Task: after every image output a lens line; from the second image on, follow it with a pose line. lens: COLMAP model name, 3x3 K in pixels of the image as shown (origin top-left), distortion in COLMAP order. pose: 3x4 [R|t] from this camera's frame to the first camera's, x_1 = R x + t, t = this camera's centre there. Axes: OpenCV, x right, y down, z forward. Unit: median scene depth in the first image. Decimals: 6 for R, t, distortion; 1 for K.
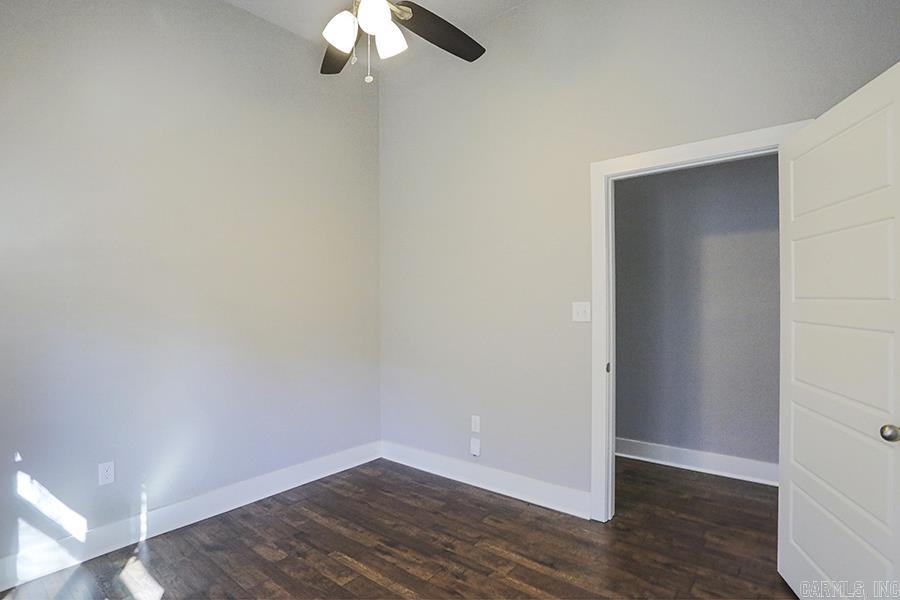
lens RADIAL K [[475.6, 0, 446.8], [0, 475.6, 301.5], [0, 0, 1]] dist [-0.020286, 0.003551]
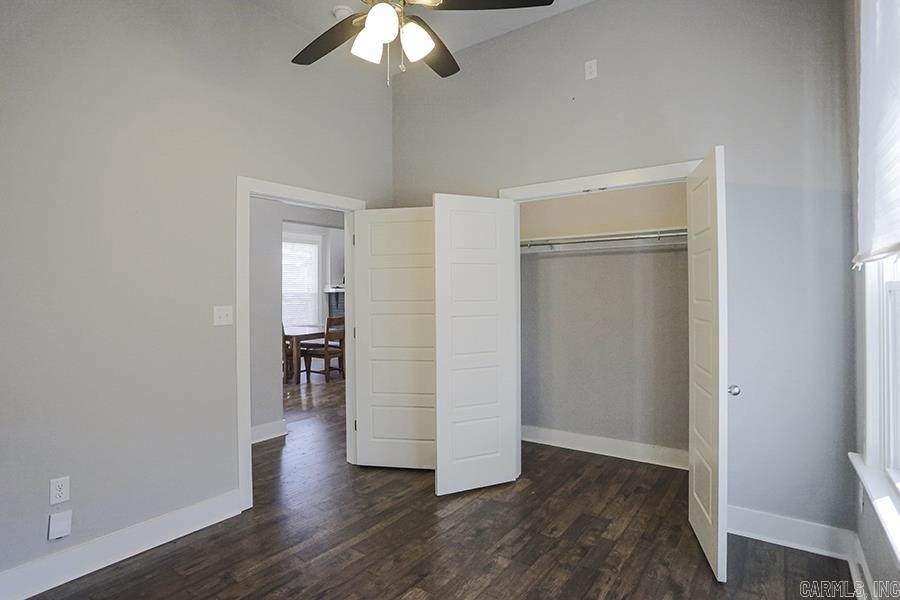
lens RADIAL K [[475.6, 0, 453.9], [0, 475.6, 300.3], [0, 0, 1]] dist [-0.020286, 0.003551]
pose [[-0.085688, 0.001294, 0.996321, -0.755850], [-0.002280, 0.999996, -0.001495, -0.010321], [-0.996319, -0.002400, -0.085685, 0.596731]]
